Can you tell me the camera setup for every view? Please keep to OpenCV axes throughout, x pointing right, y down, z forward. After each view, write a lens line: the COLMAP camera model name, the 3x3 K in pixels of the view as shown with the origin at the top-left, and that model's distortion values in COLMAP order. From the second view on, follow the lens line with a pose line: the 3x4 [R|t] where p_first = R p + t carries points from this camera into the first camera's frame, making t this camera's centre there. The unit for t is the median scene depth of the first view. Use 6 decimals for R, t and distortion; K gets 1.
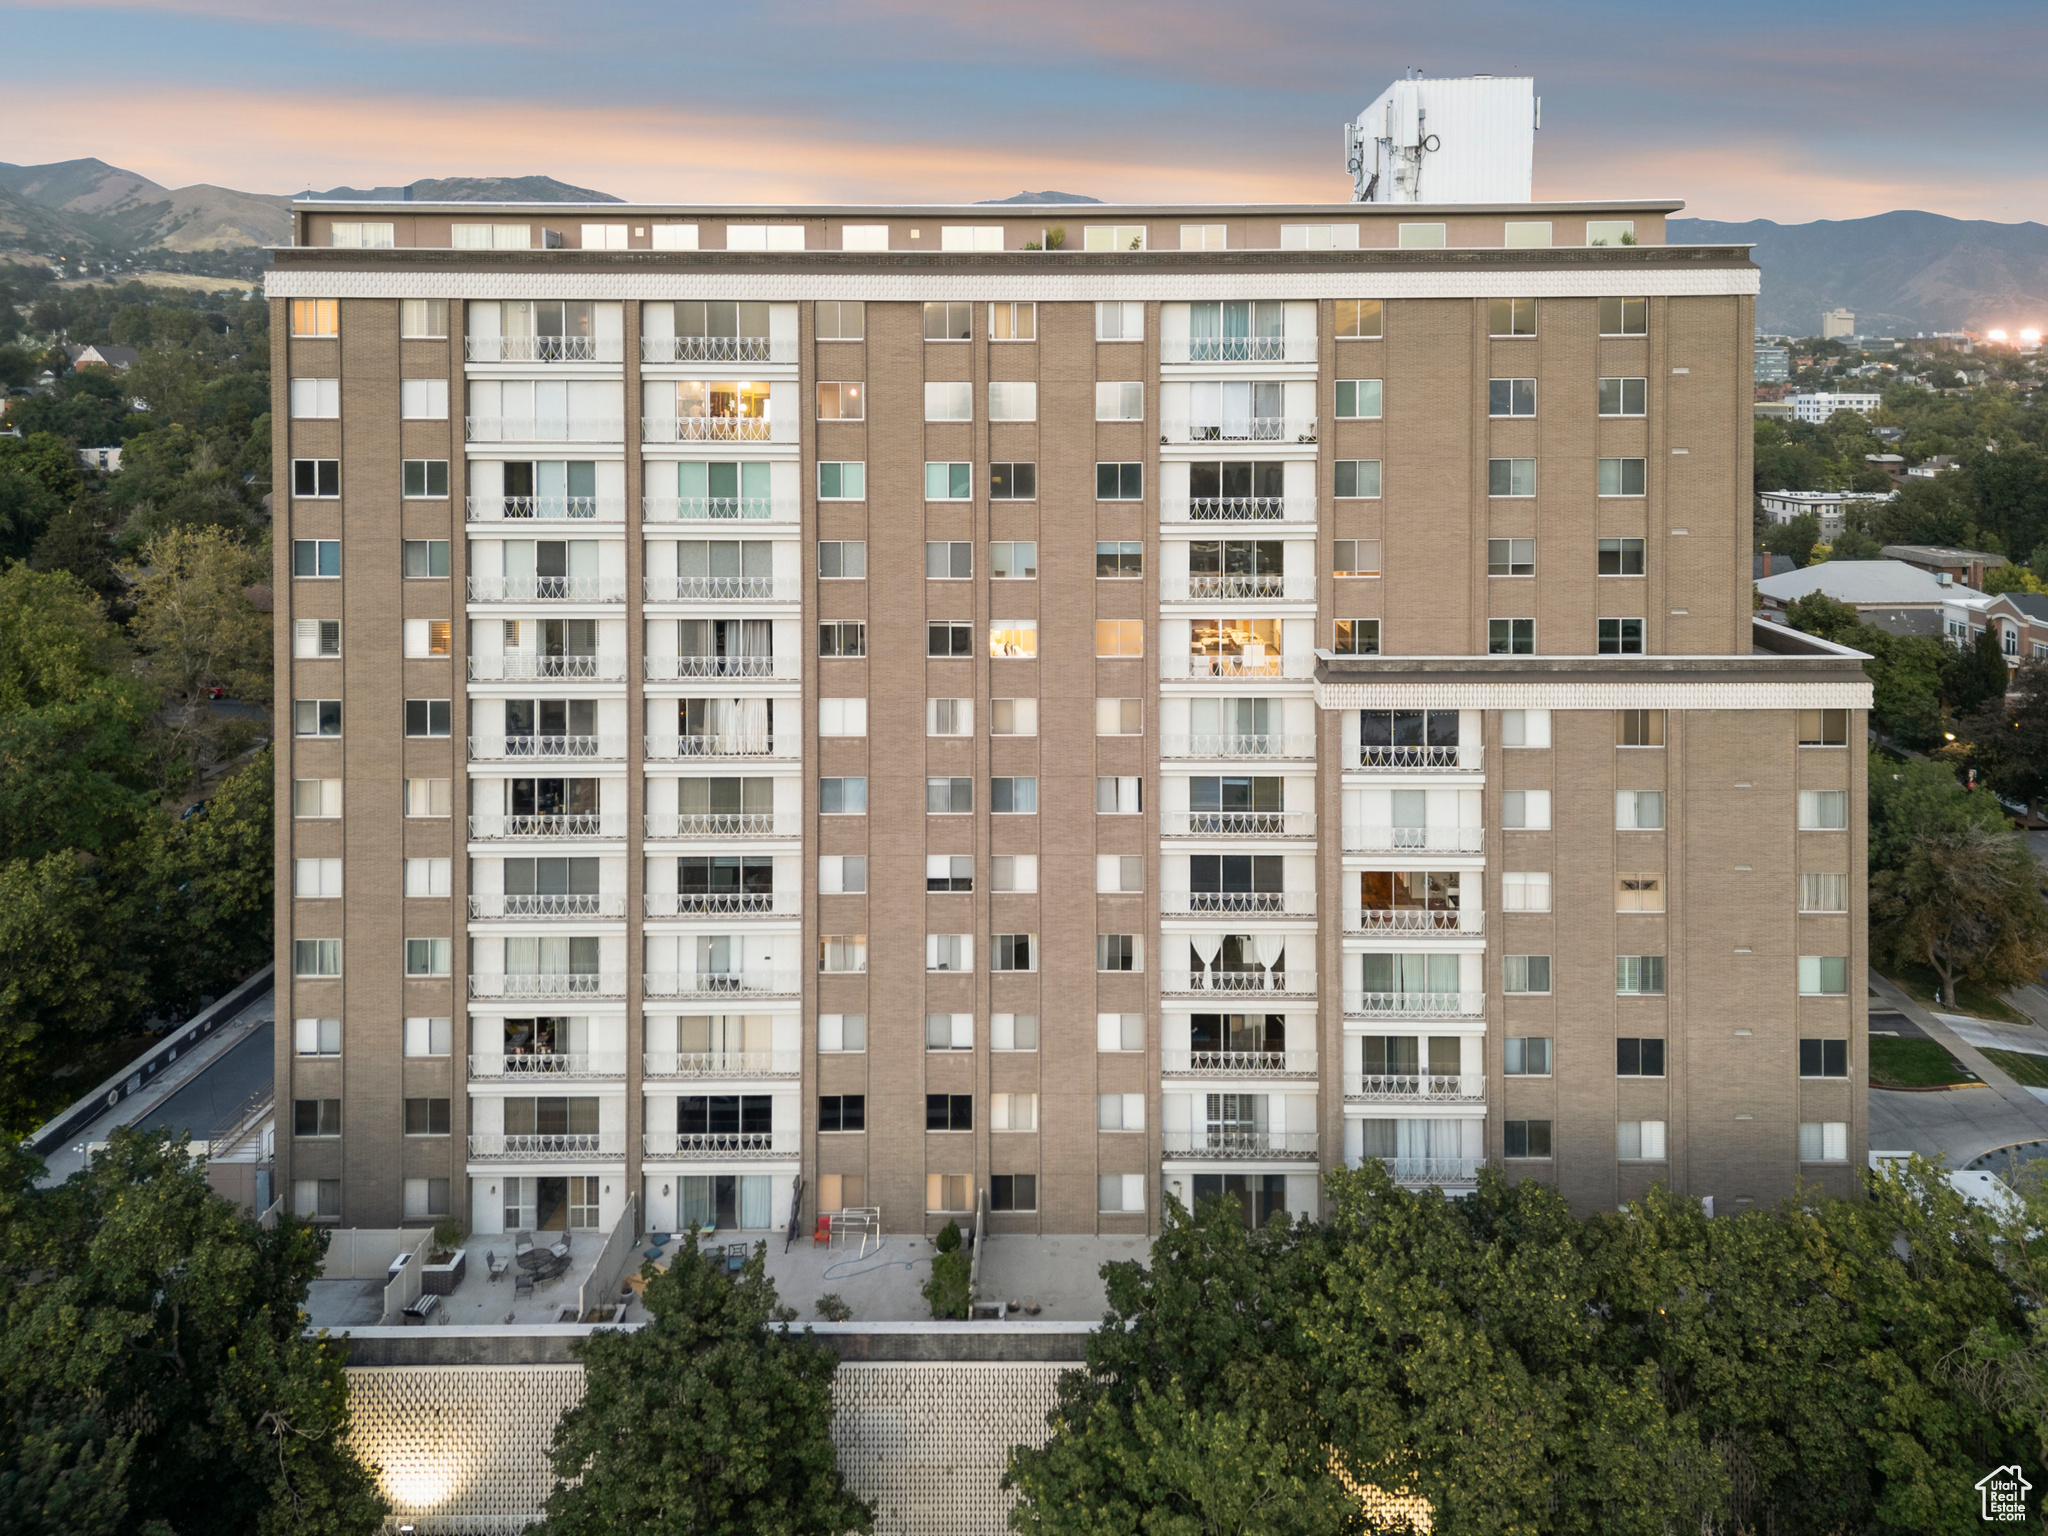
lens RADIAL K [[1490.2, 0, 1048.6], [0, 1490.2, 570.5], [0, 0, 1]] dist [0.057732, -0.045642]
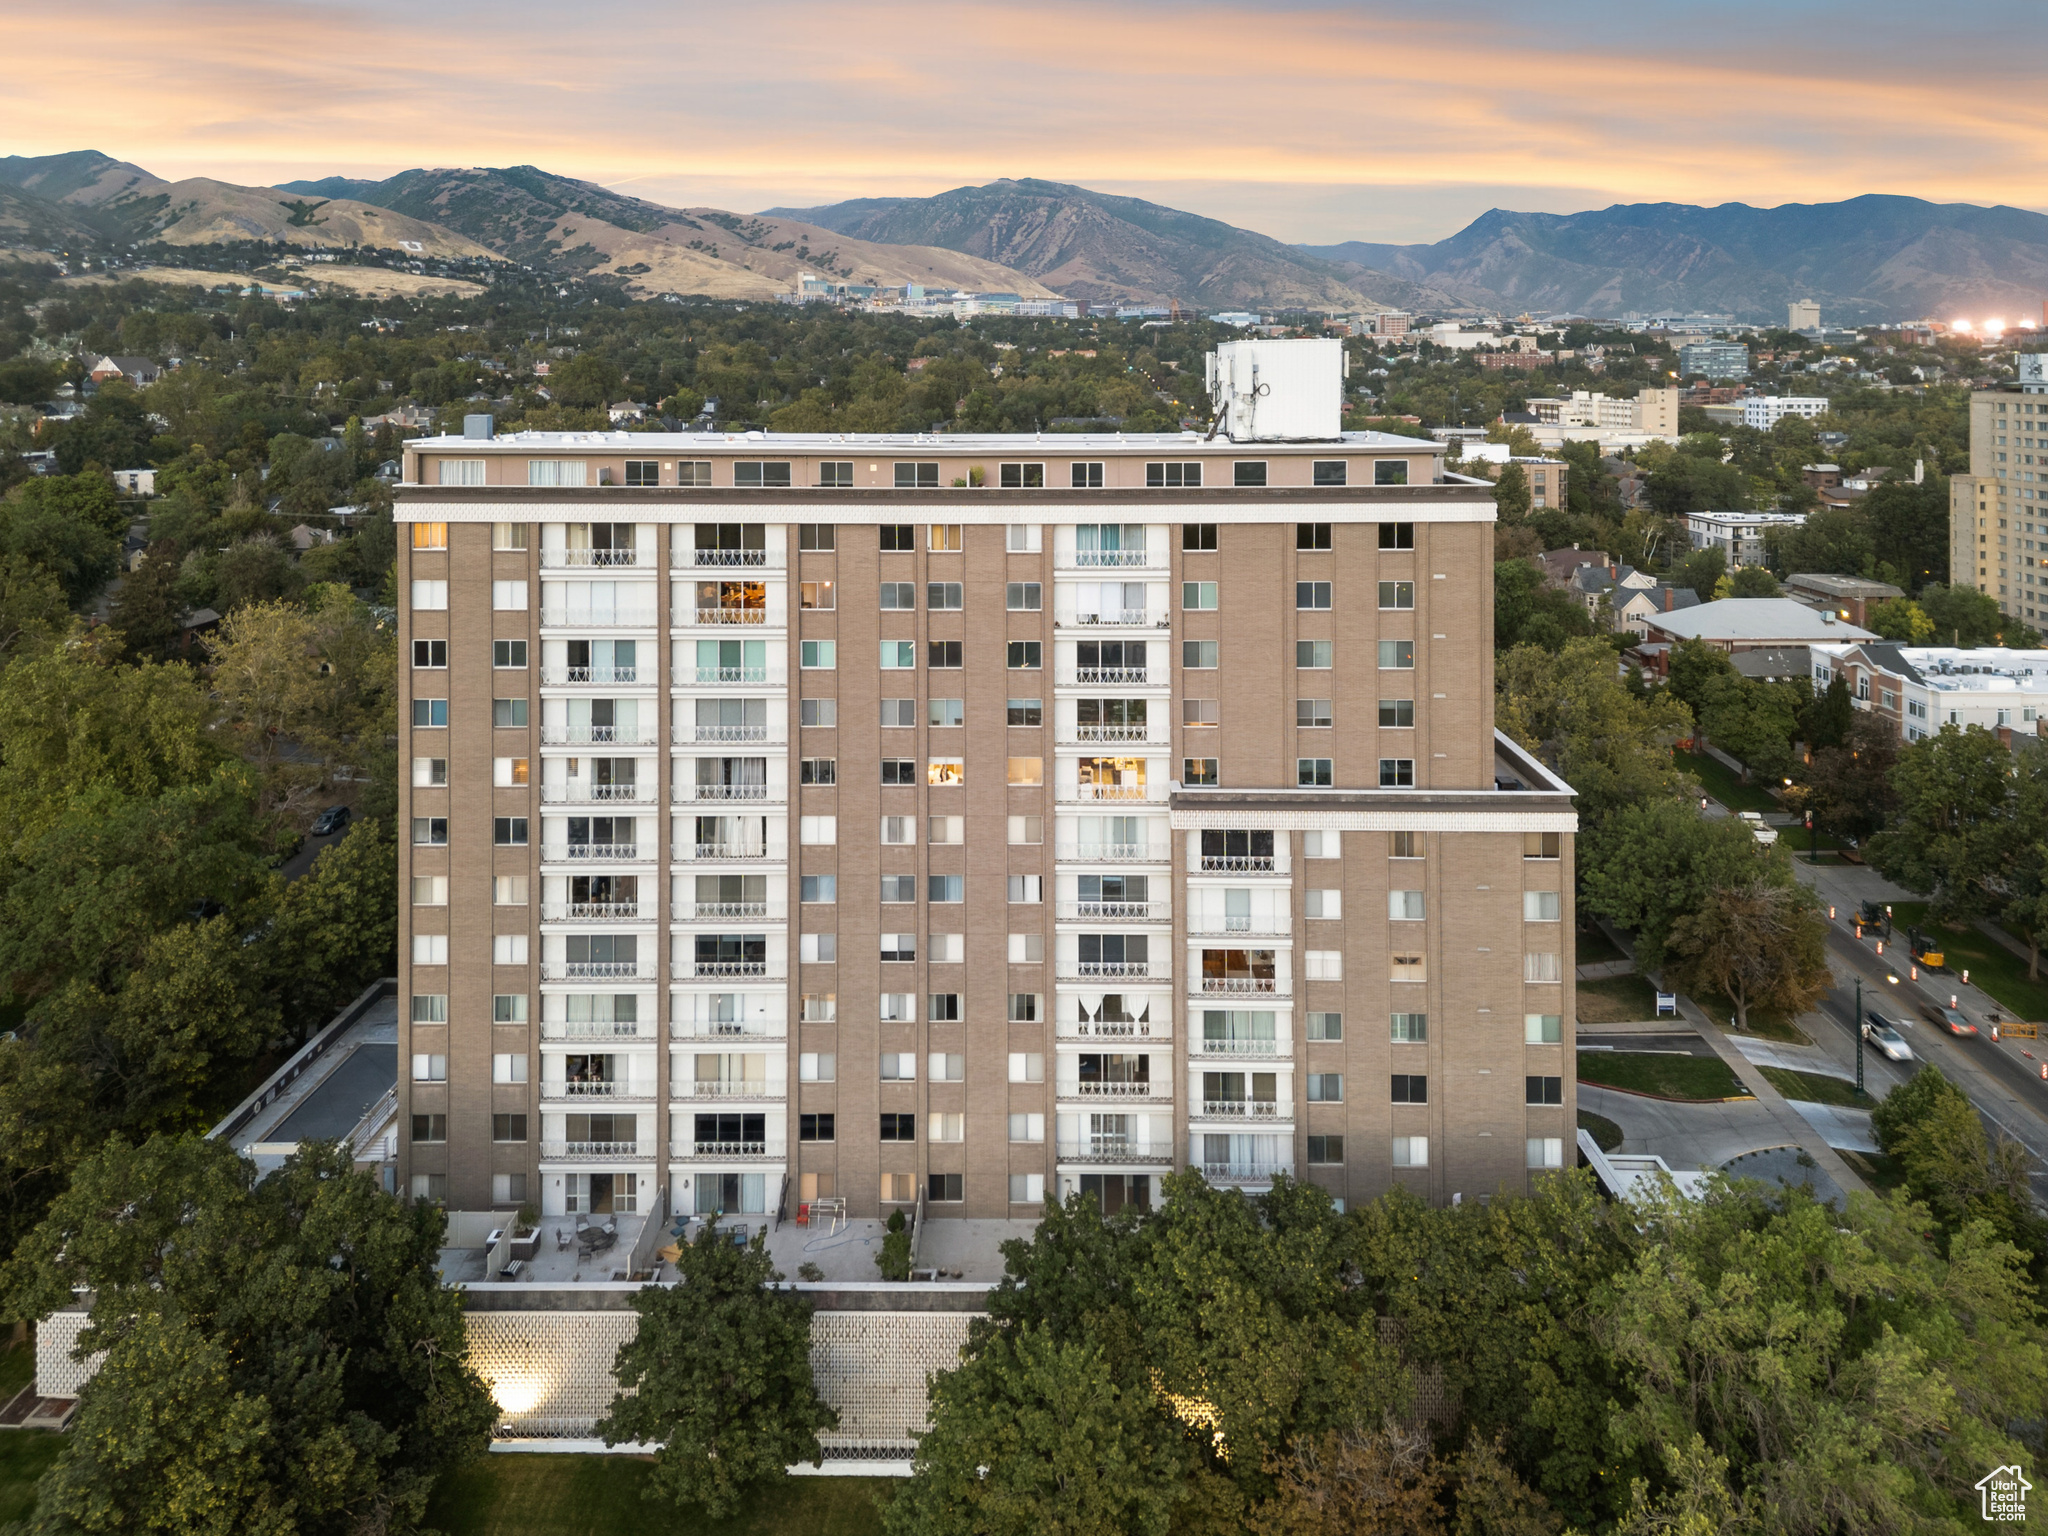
lens RADIAL K [[1490.2, 0, 1008.2], [0, 1490.2, 543.7], [0, 0, 1]] dist [0.057732, -0.045642]
pose [[0.999875, -0.001431, -0.015763, 0.053779], [0.001382, 0.999994, -0.003129, -0.154072], [0.015767, 0.003107, 0.999871, -0.337011]]
